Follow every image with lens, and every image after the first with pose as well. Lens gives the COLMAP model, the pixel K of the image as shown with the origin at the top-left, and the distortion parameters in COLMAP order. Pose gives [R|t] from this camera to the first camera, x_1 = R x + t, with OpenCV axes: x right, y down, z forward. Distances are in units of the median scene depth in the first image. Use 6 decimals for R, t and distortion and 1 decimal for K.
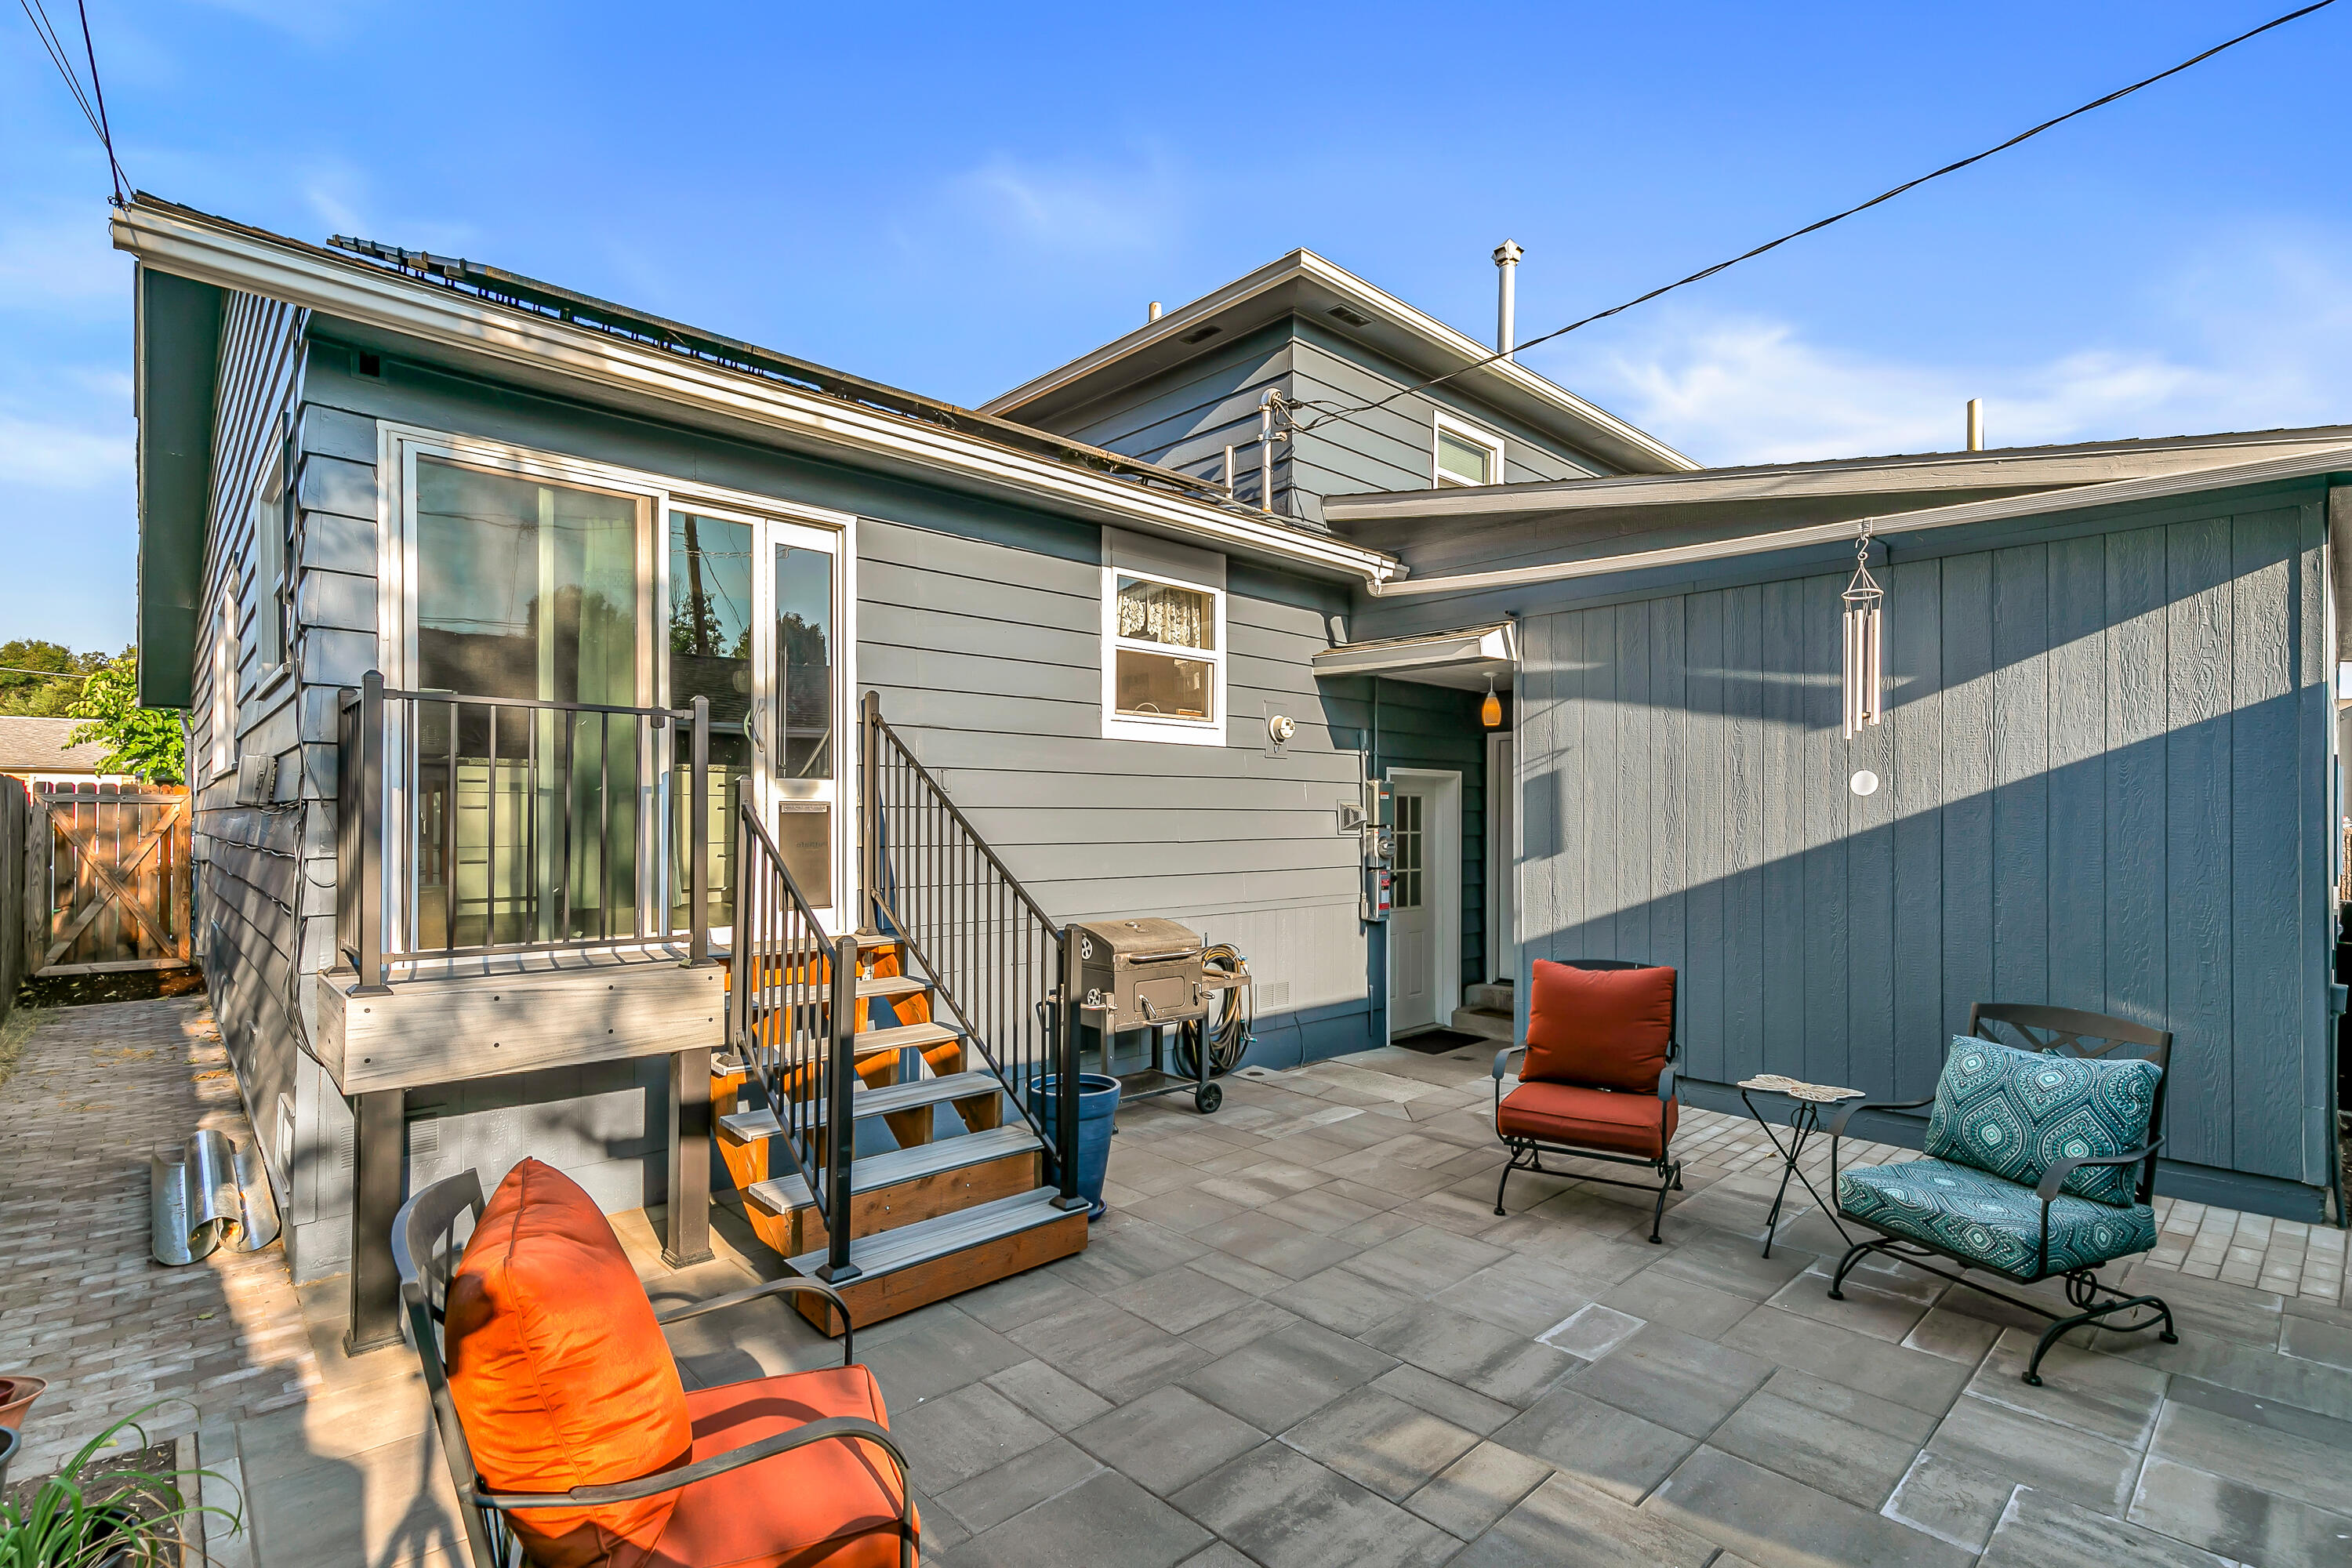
lens RADIAL K [[1062.4, 0, 1196.9], [0, 1062.4, 806.7], [0, 0, 1]] dist [0.009218, -0.000308]
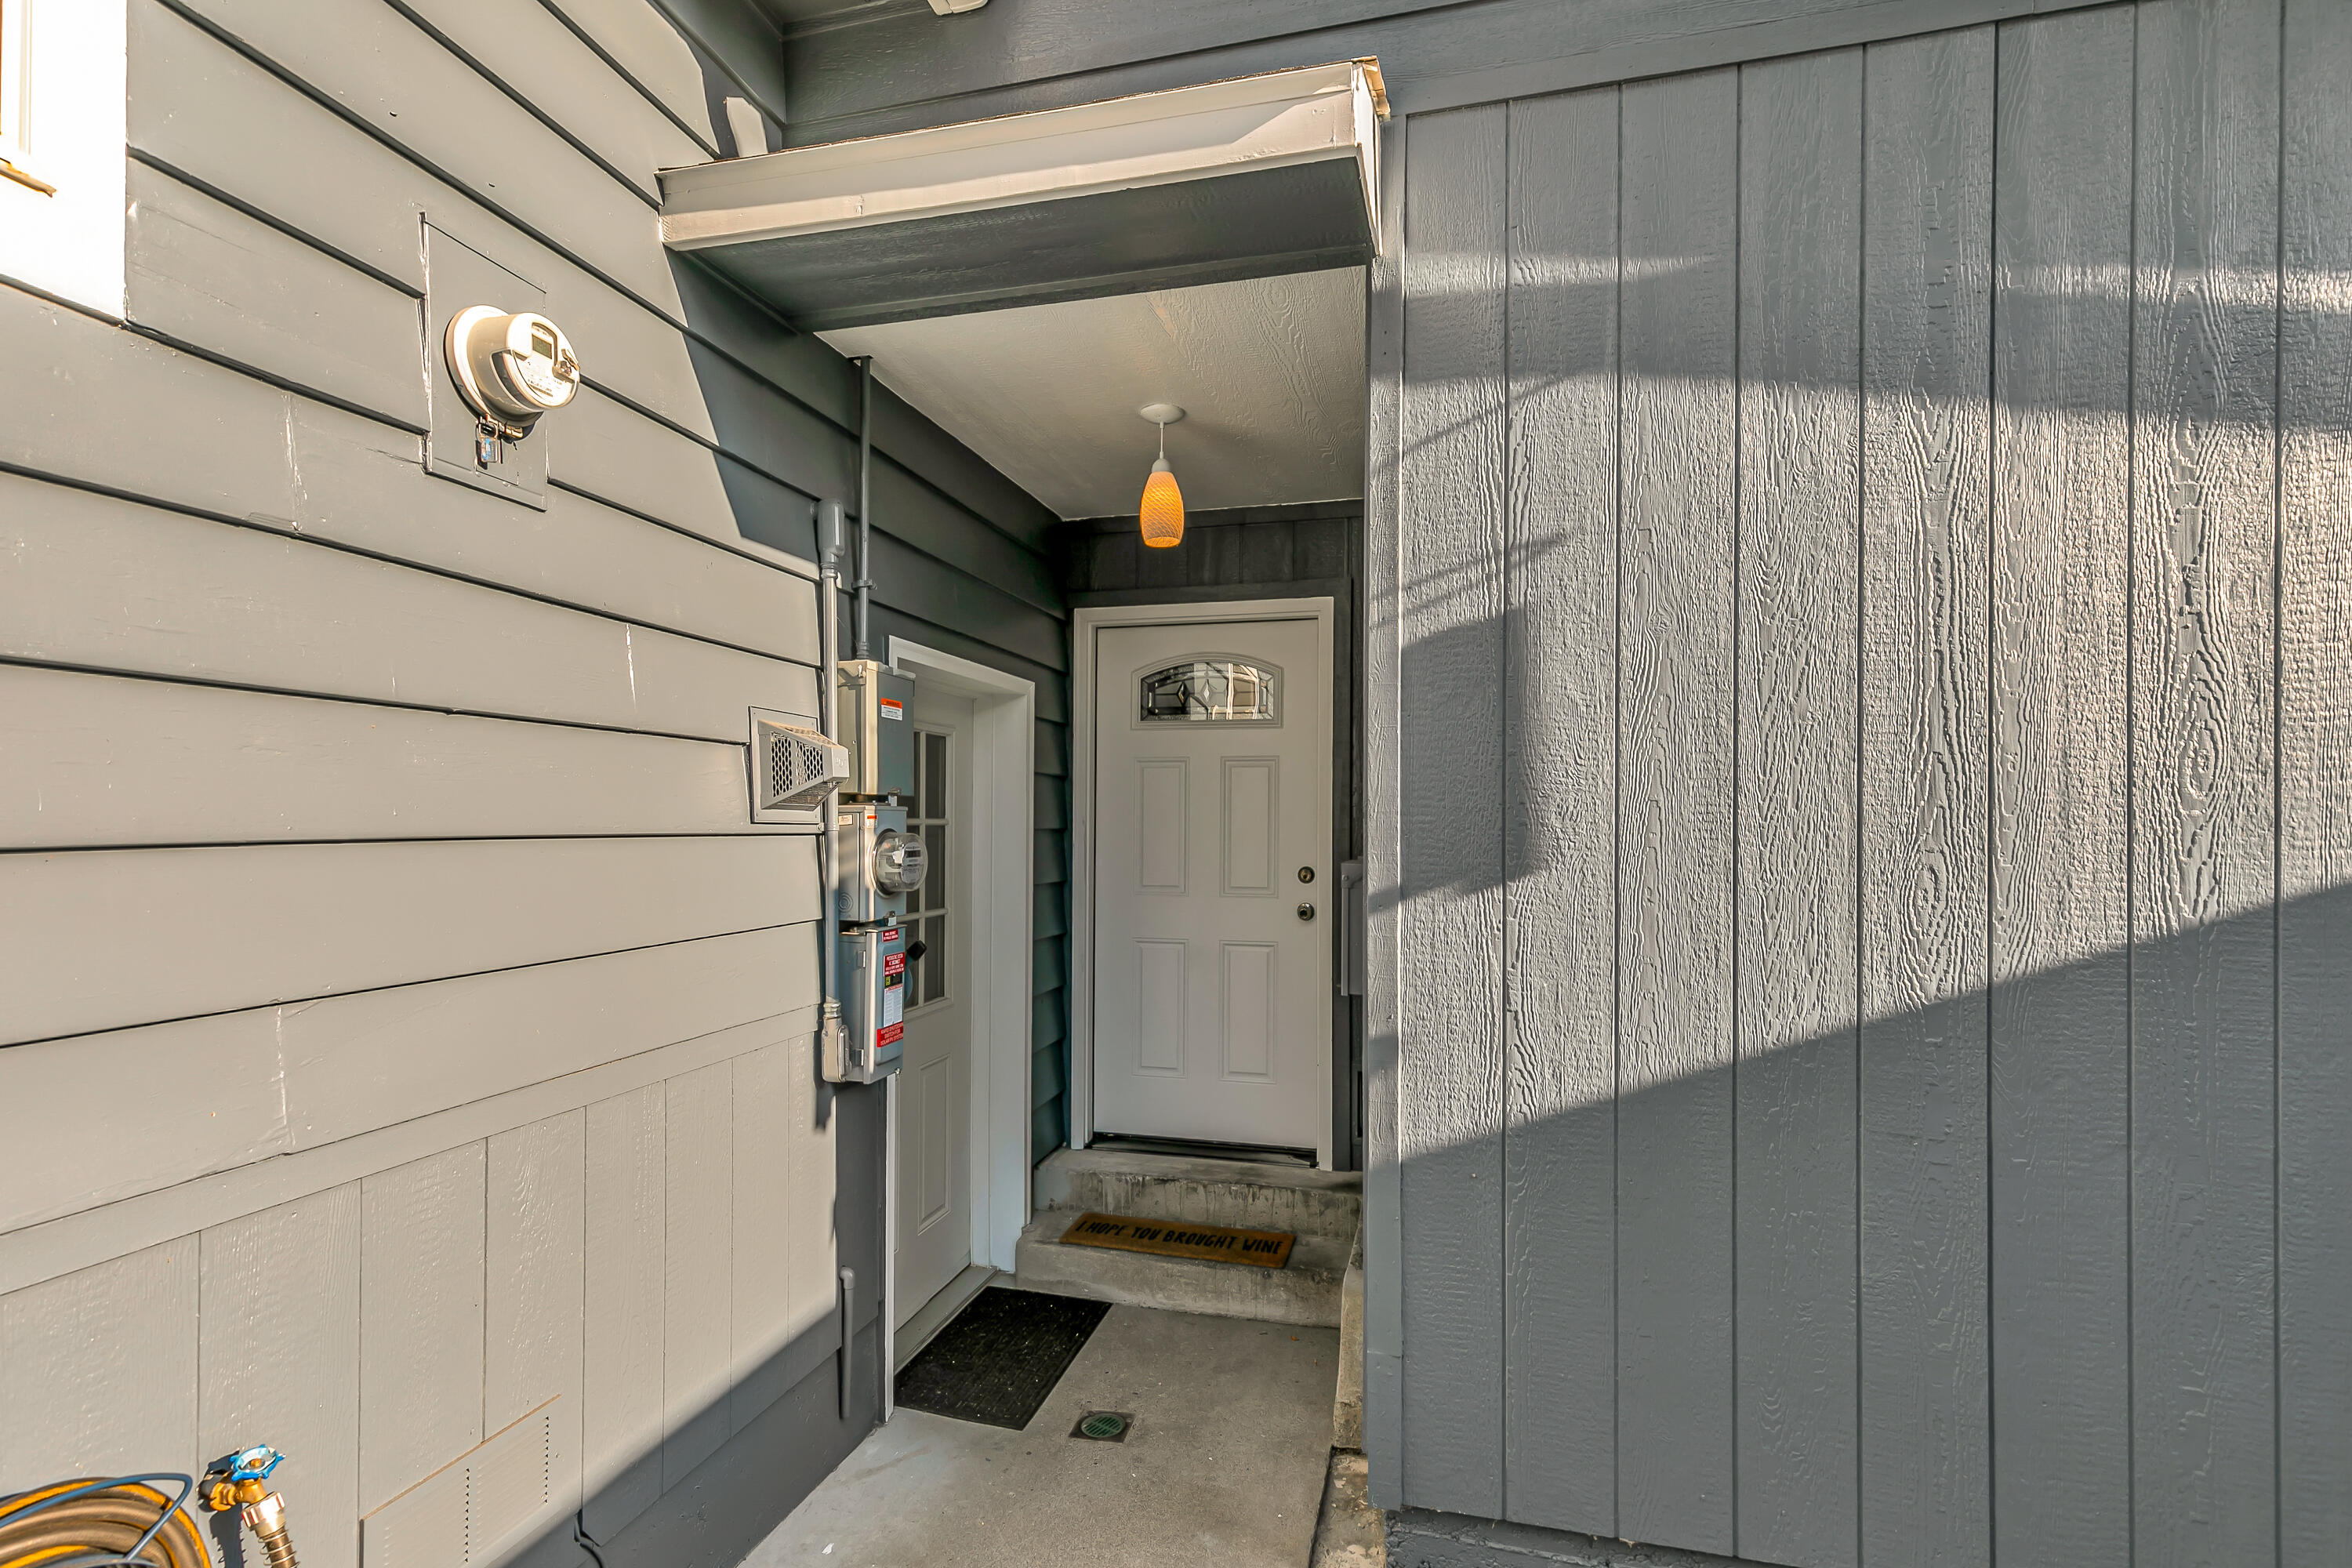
lens RADIAL K [[1062.4, 0, 1172.0], [0, 1062.4, 809.2], [0, 0, 1]] dist [0.009218, -0.000308]
pose [[0.846266, 0.003524, 0.532748, 0.077505], [-0.003888, 0.999992, -0.000438, 0.023551], [-0.532746, -0.001700, 0.846274, 0.723786]]
